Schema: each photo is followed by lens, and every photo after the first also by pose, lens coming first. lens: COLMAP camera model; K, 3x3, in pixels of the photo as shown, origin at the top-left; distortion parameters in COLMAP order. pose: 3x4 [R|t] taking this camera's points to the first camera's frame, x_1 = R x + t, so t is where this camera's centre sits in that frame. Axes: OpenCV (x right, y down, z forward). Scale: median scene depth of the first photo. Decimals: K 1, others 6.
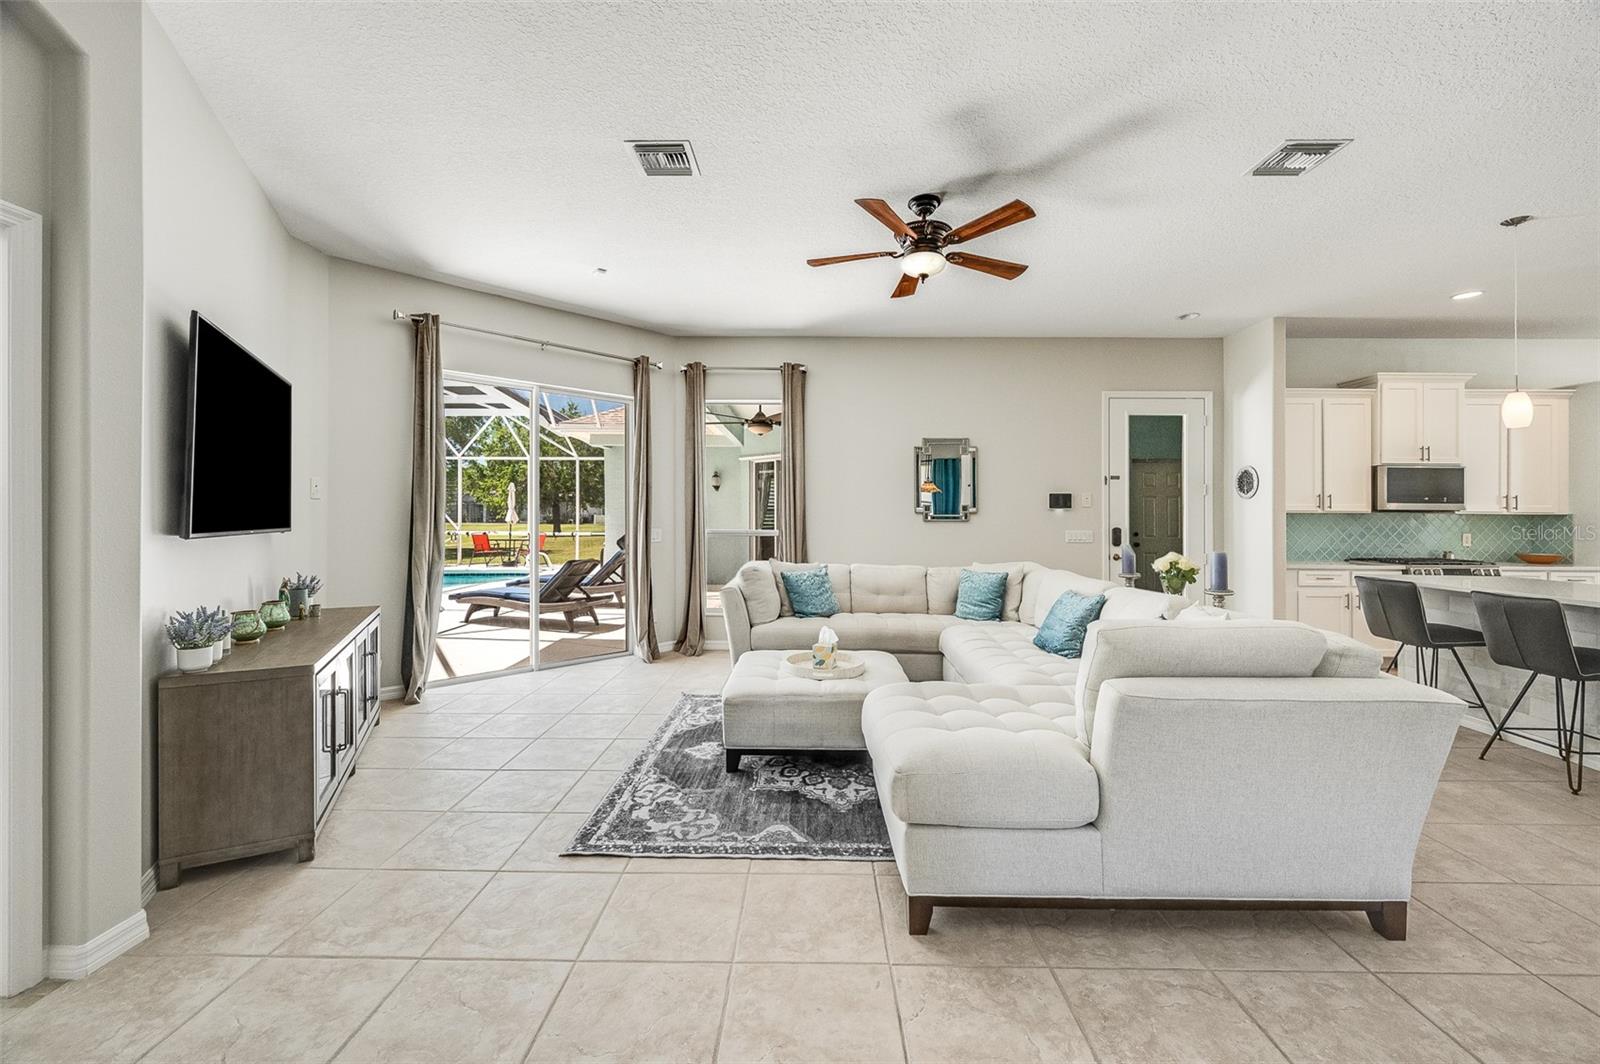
lens RADIAL K [[643.2, 0, 802.8], [0, 643.2, 511.1], [0, 0, 1]] dist [0.000687, 0.000325]
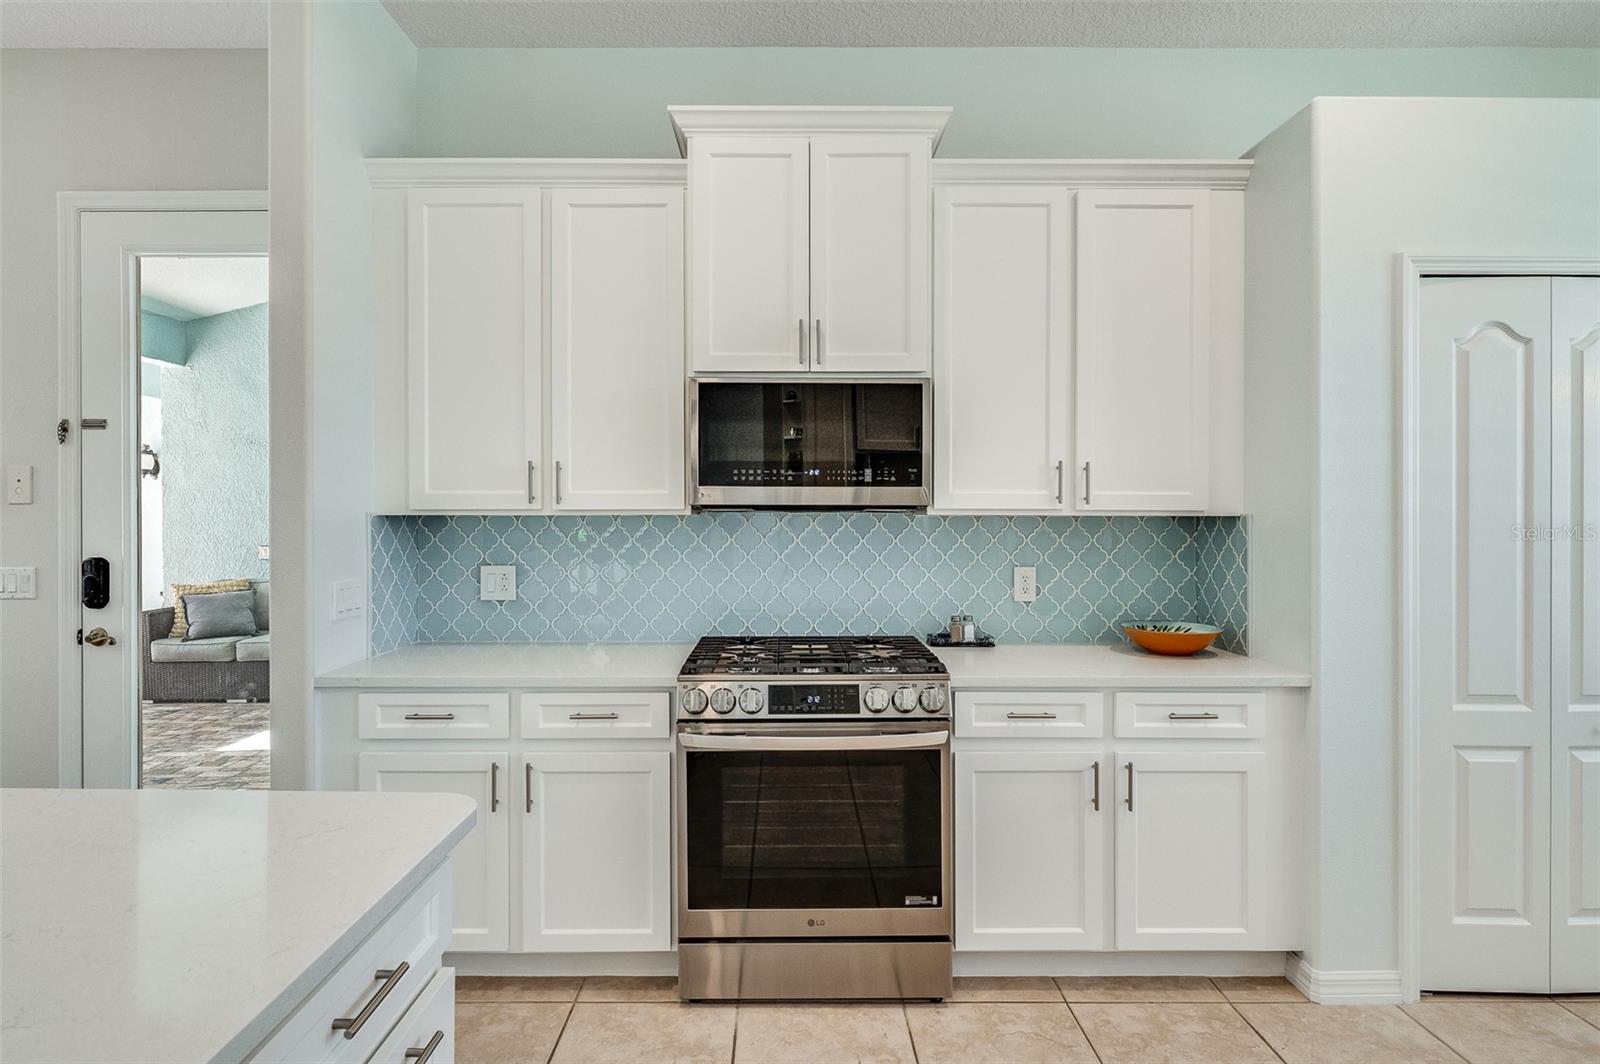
lens RADIAL K [[822.5, 0, 790.1], [0, 822.5, 516.6], [0, 0, 1]] dist [-0.000602, -0.000025]
pose [[0.999938, -0.007354, 0.008411, 0.939290], [0.007294, 0.999948, 0.007144, 0.000965], [-0.008463, -0.007082, 0.999939, 0.551311]]
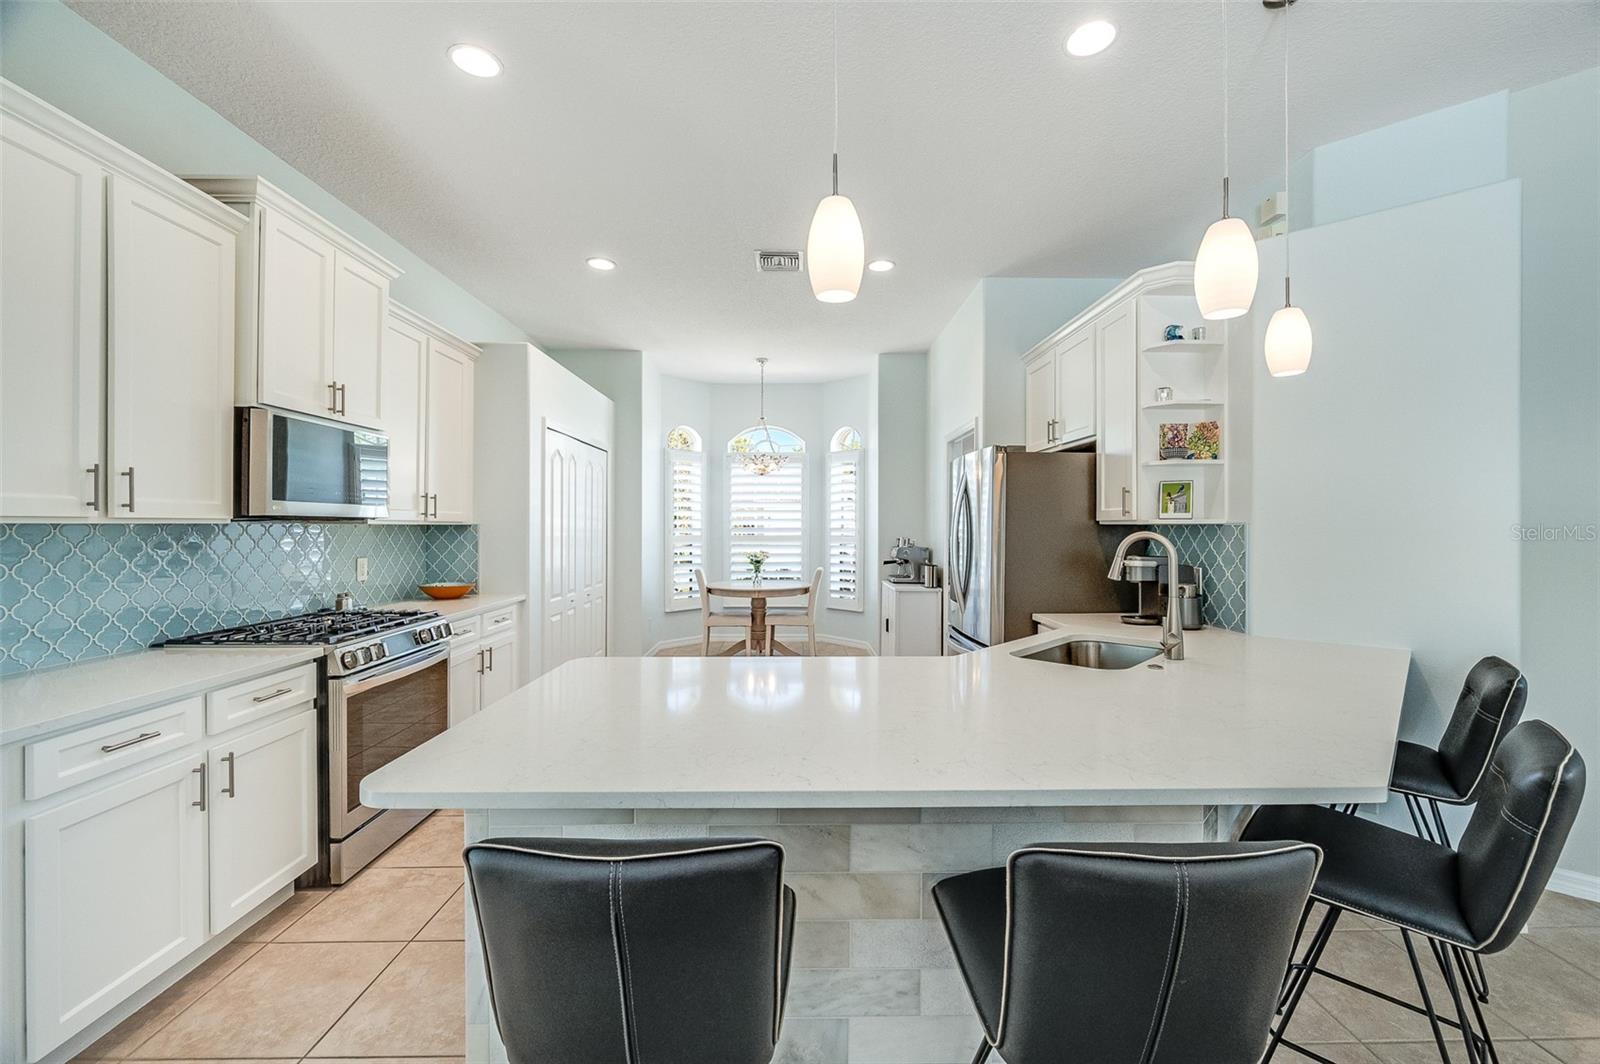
lens RADIAL K [[643.3, 0, 805.0], [0, 643.3, 521.0], [0, 0, 1]] dist [-0.001174, -0.000048]
pose [[-0.027609, 0.000216, 0.999619, 0.475029], [-0.009686, 0.999953, -0.000484, -0.001882], [-0.999572, -0.009695, -0.027606, 0.657562]]
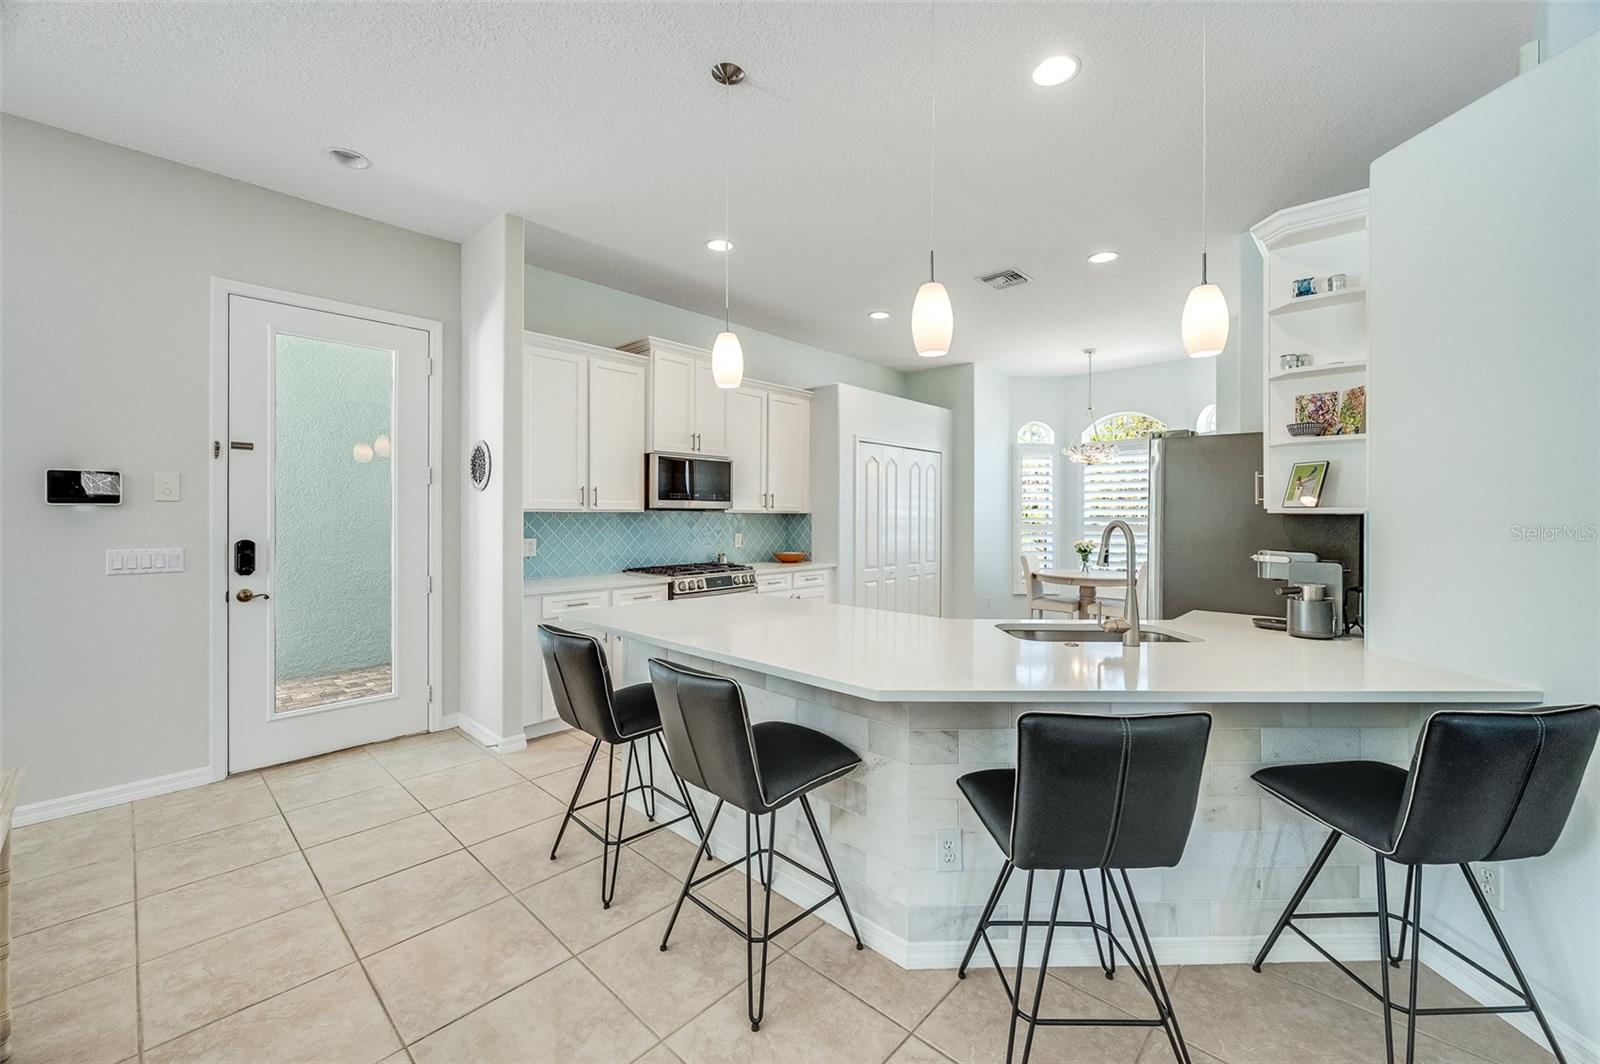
lens RADIAL K [[636.0, 0, 805.0], [0, 636.0, 512.5], [0, 0, 1]] dist [0.000044, -0.000005]
pose [[0.675763, -0.002742, 0.737114, 0.437902], [-0.006128, 0.999938, 0.009338, -0.005274], [-0.737093, -0.010827, 0.675704, 0.320238]]
